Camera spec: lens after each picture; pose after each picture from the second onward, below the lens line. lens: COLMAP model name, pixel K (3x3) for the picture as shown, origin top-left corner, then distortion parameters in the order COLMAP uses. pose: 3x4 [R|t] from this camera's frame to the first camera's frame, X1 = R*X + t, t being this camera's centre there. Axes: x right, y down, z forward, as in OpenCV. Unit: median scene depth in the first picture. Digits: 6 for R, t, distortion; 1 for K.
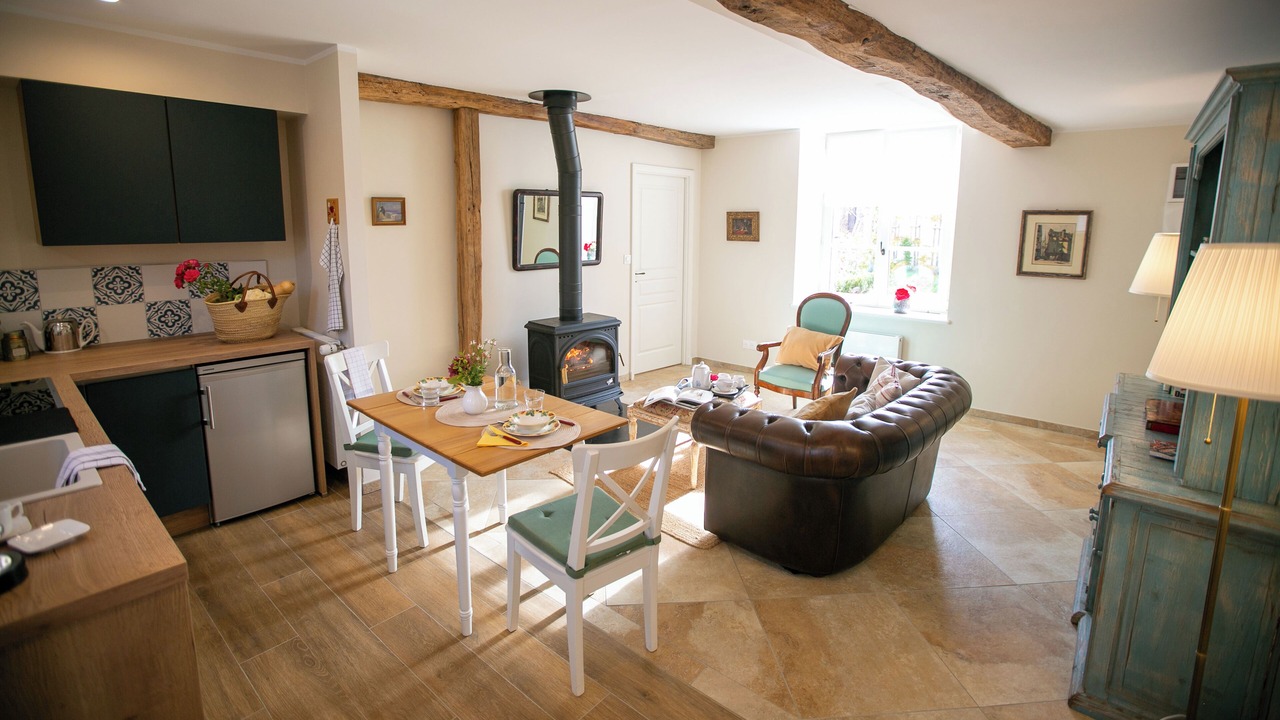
lens RADIAL K [[588.5, 0, 617.0], [0, 588.5, 312.1], [0, 0, 1]] dist [-0.000797, 0.000068]
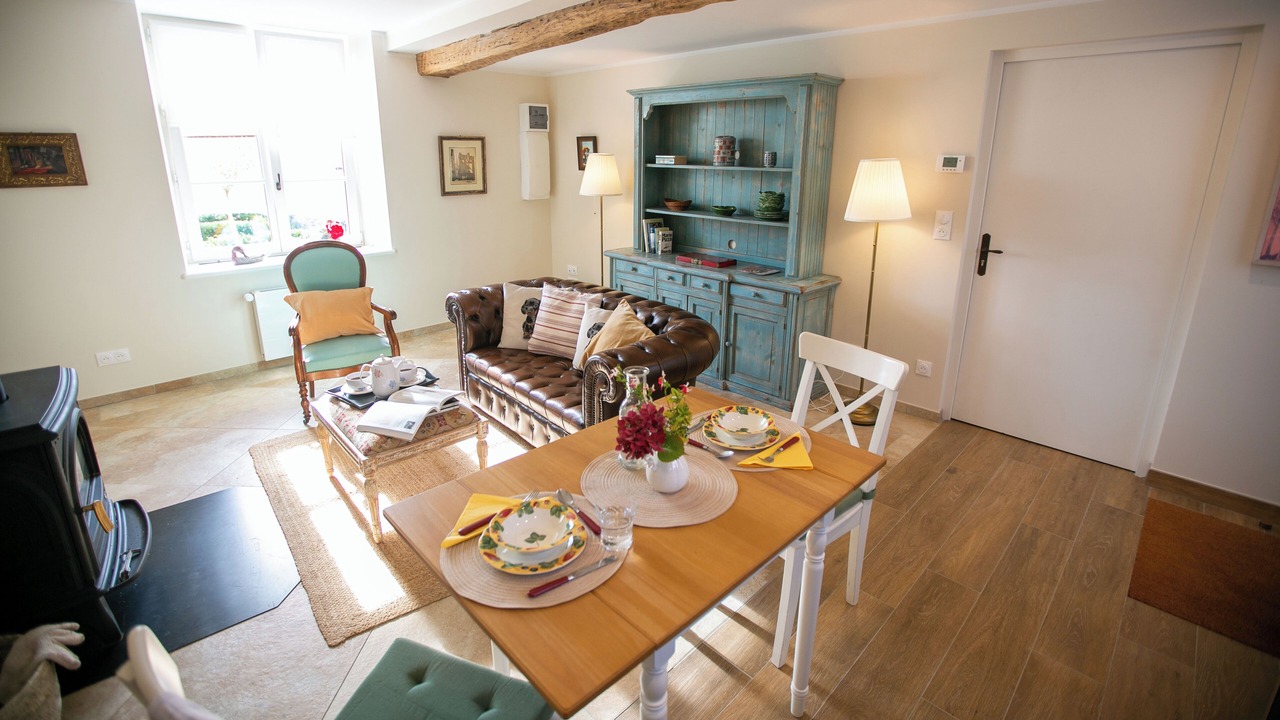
lens RADIAL K [[583.6, 0, 636.4], [0, 583.6, 353.0], [0, 0, 1]] dist [-0.061067, 0.025766]
pose [[0.042786, -0.328919, 0.943388, -0.559237], [0.158018, 0.934596, 0.318687, -0.098860], [-0.986509, 0.135437, 0.091963, 0.755173]]
